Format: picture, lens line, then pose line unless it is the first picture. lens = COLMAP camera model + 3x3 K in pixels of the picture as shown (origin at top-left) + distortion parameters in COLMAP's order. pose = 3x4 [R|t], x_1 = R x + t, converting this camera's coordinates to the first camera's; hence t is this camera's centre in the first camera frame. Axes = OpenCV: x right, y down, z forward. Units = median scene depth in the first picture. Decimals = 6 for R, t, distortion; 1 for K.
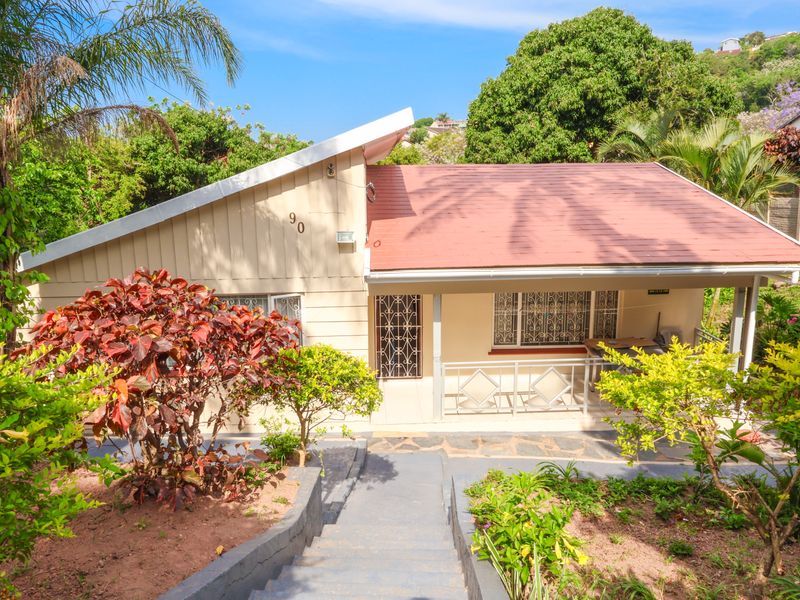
lens RADIAL K [[614.4, 0, 400.0], [0, 614.4, 300.0], [0, 0, 1]] dist [-0.023699, 0.000397]
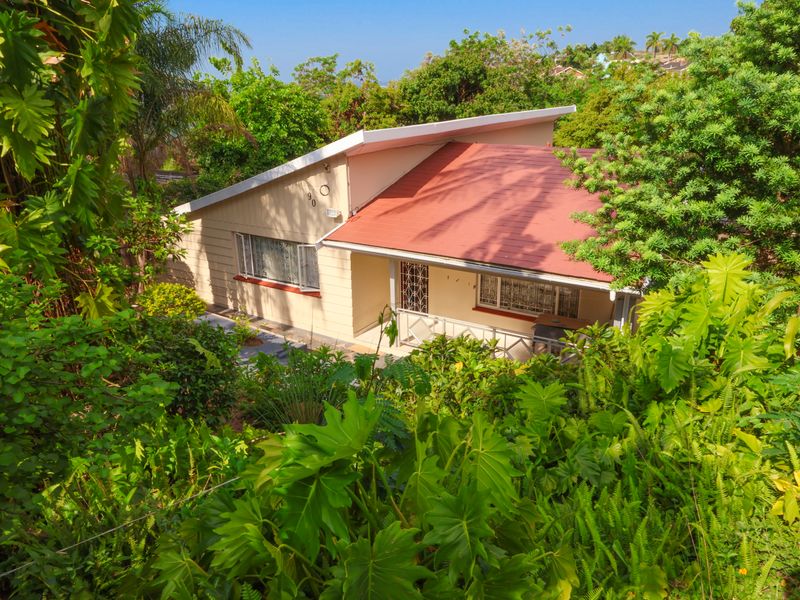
lens RADIAL K [[614.4, 0, 400.0], [0, 614.4, 300.0], [0, 0, 1]] dist [-0.023699, 0.000397]
pose [[0.821488, 0.193516, -0.536385, 0.699009], [-0.111001, 0.976929, 0.182453, -0.145940], [0.559317, -0.090344, 0.824016, -0.127053]]
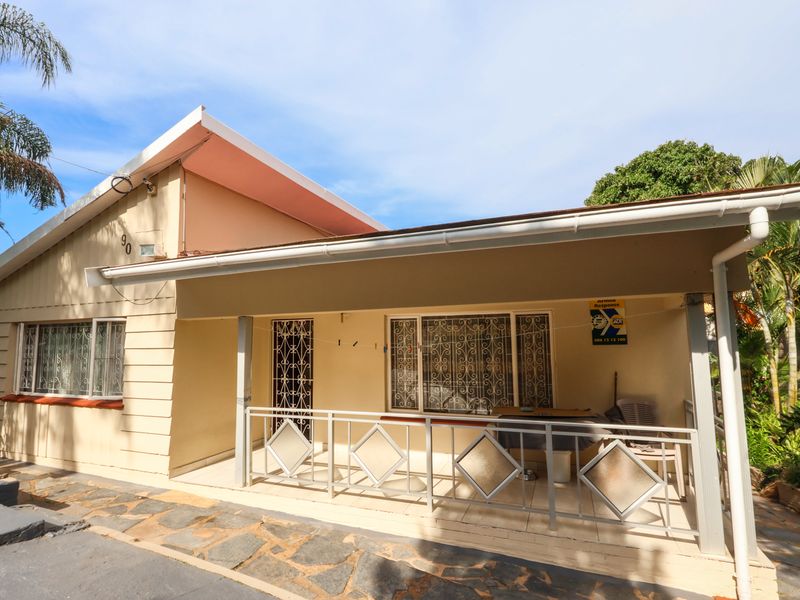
lens RADIAL K [[414.4, 0, 398.0], [0, 414.4, 298.6], [0, 0, 1]] dist [-0.004668, -0.000280]
pose [[0.913990, -0.044286, -0.403314, 0.393120], [-0.074982, 0.958468, -0.275168, 0.085459], [0.398749, 0.281742, 0.872709, 0.488639]]
